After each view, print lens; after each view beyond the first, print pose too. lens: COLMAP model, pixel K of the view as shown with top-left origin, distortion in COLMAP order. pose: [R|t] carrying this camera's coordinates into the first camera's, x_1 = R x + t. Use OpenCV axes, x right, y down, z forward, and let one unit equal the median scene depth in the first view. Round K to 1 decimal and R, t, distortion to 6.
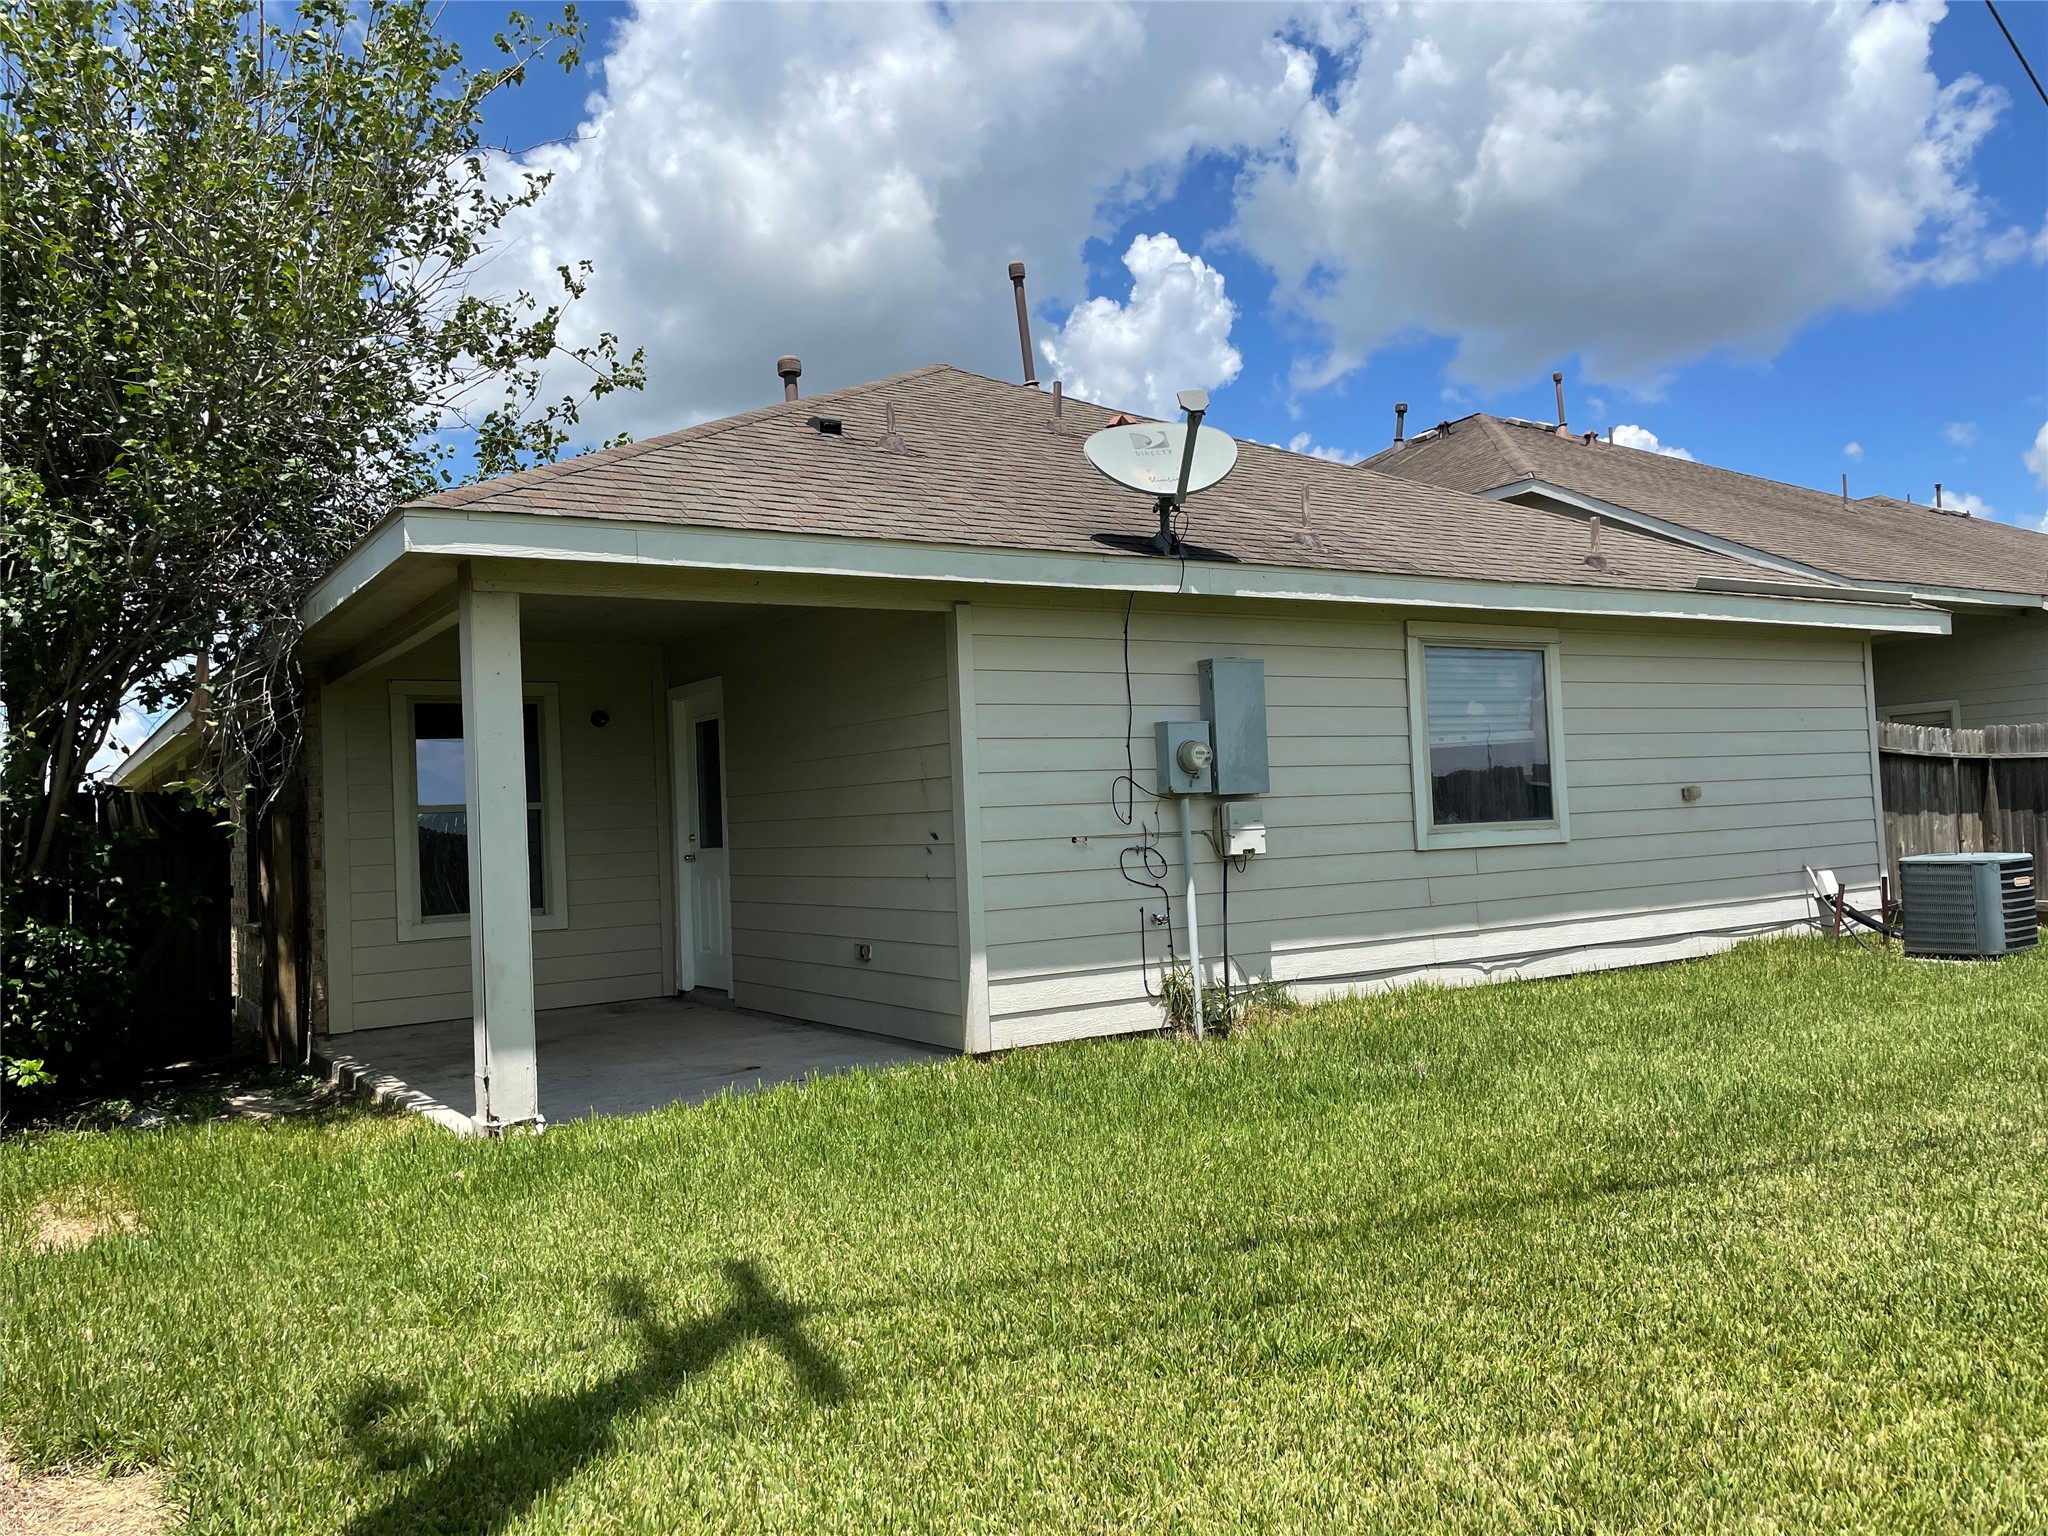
lens RADIAL K [[1562.7, 0, 1027.4], [0, 1562.7, 764.4], [0, 0, 1]] dist [0.129605, -0.156160]
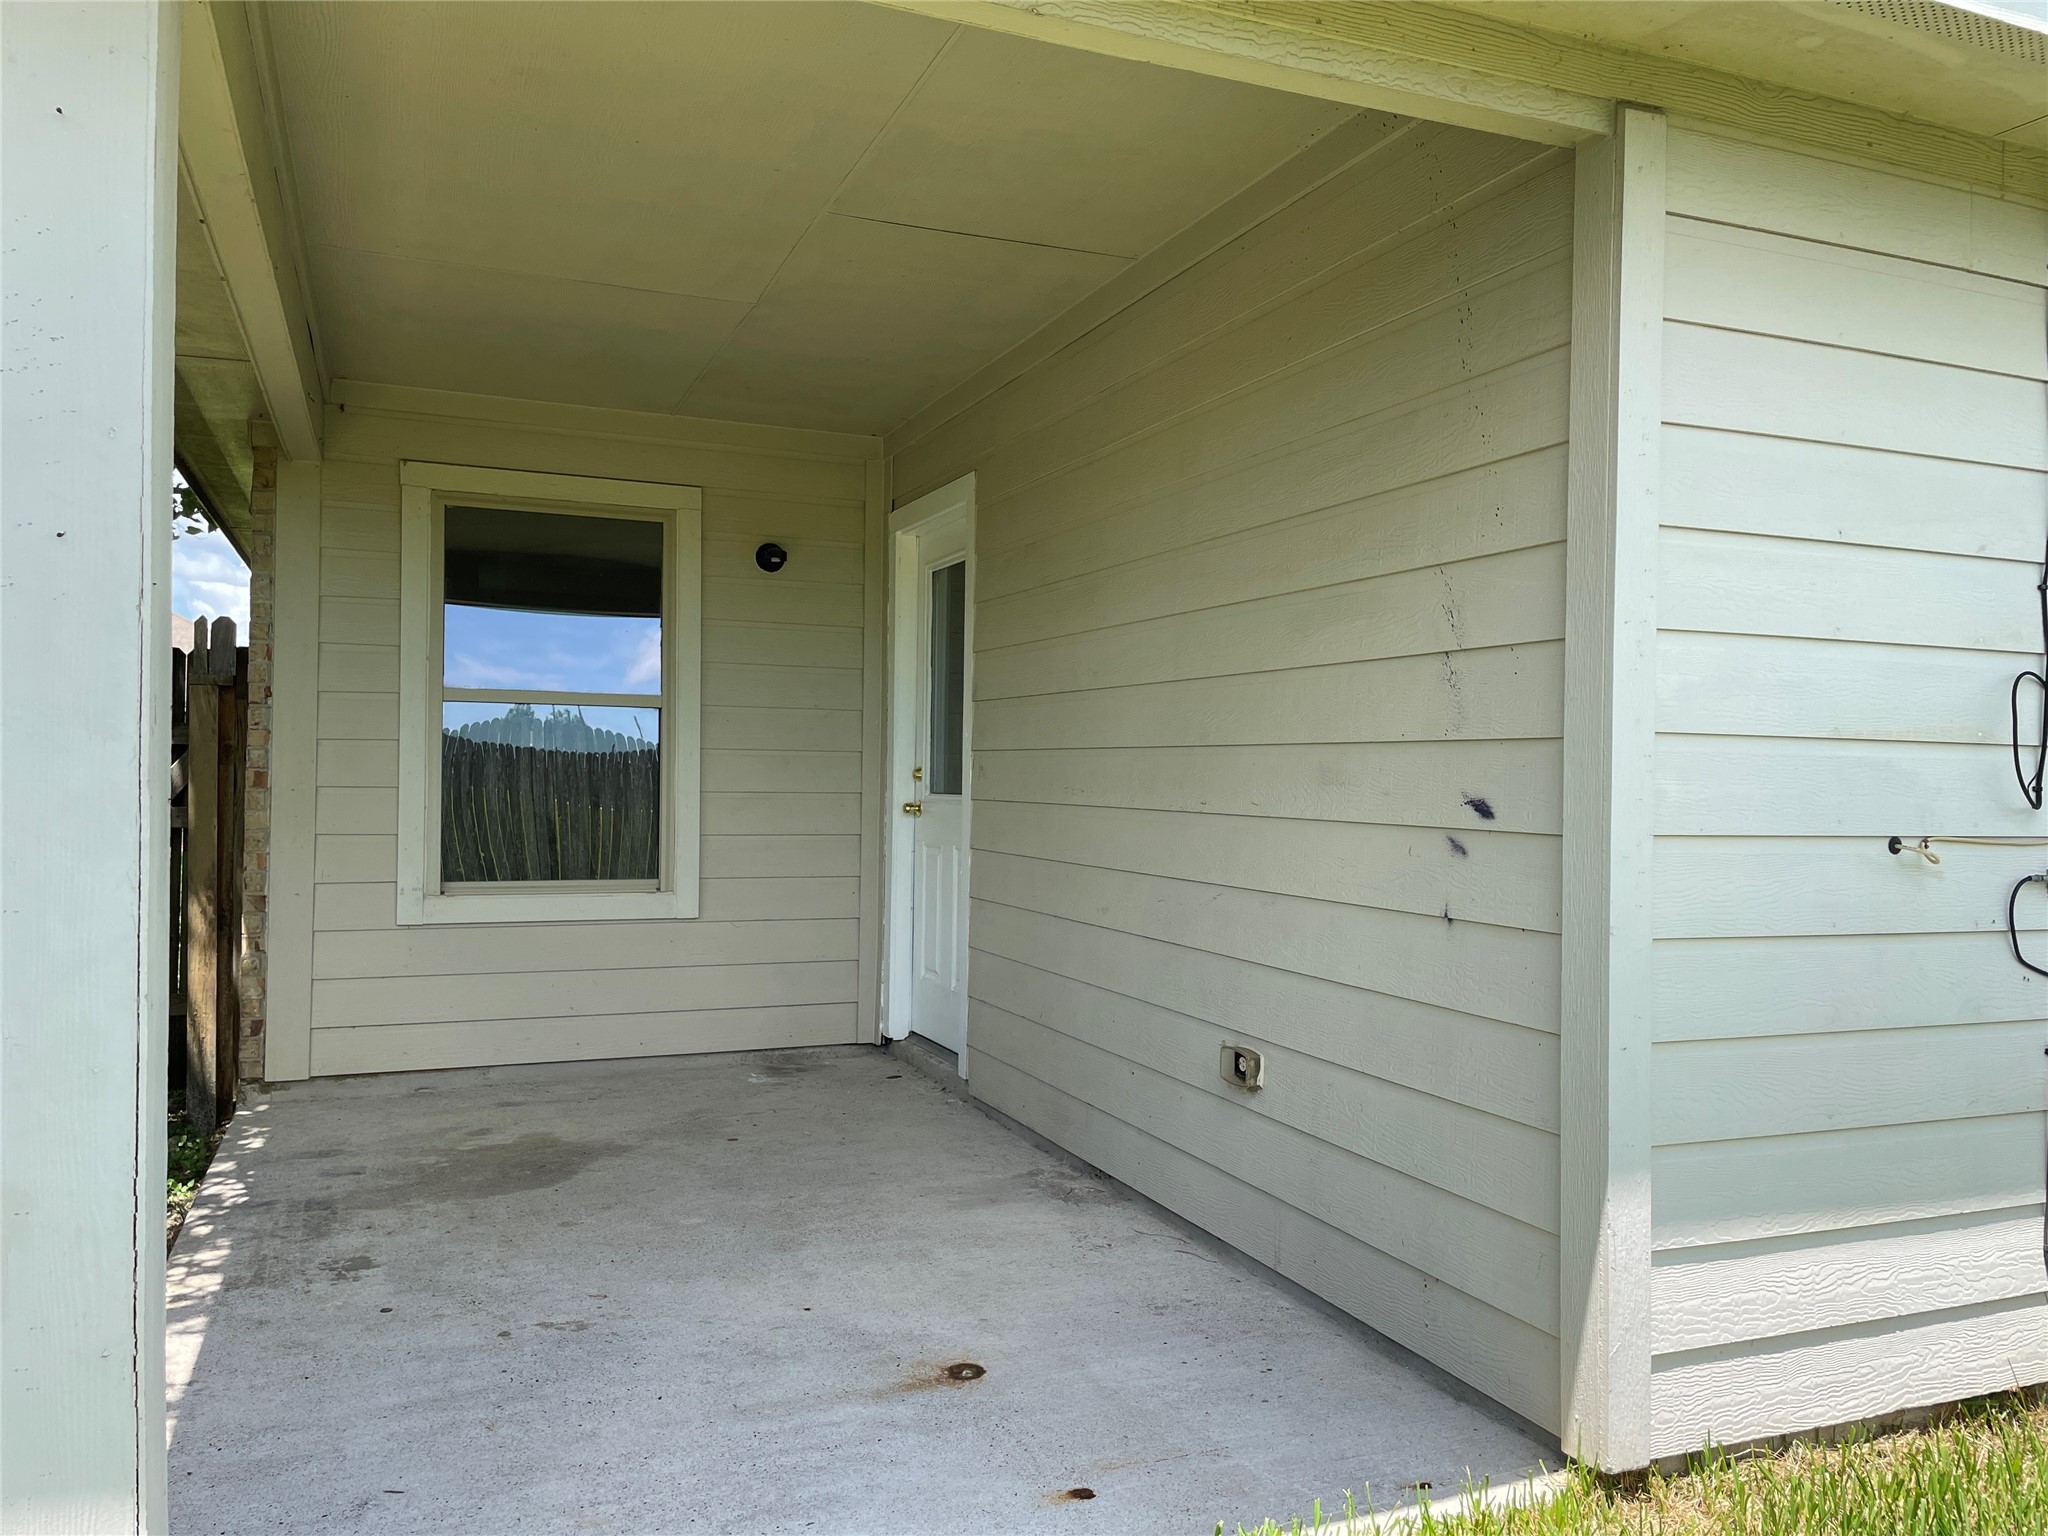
lens RADIAL K [[1562.7, 0, 1027.4], [0, 1562.7, 764.4], [0, 0, 1]] dist [0.129605, -0.156160]
pose [[0.981135, 0.059483, -0.183944, -0.077214], [-0.053750, 0.997905, 0.036001, 0.022735], [0.185700, -0.025435, 0.982277, 0.500038]]
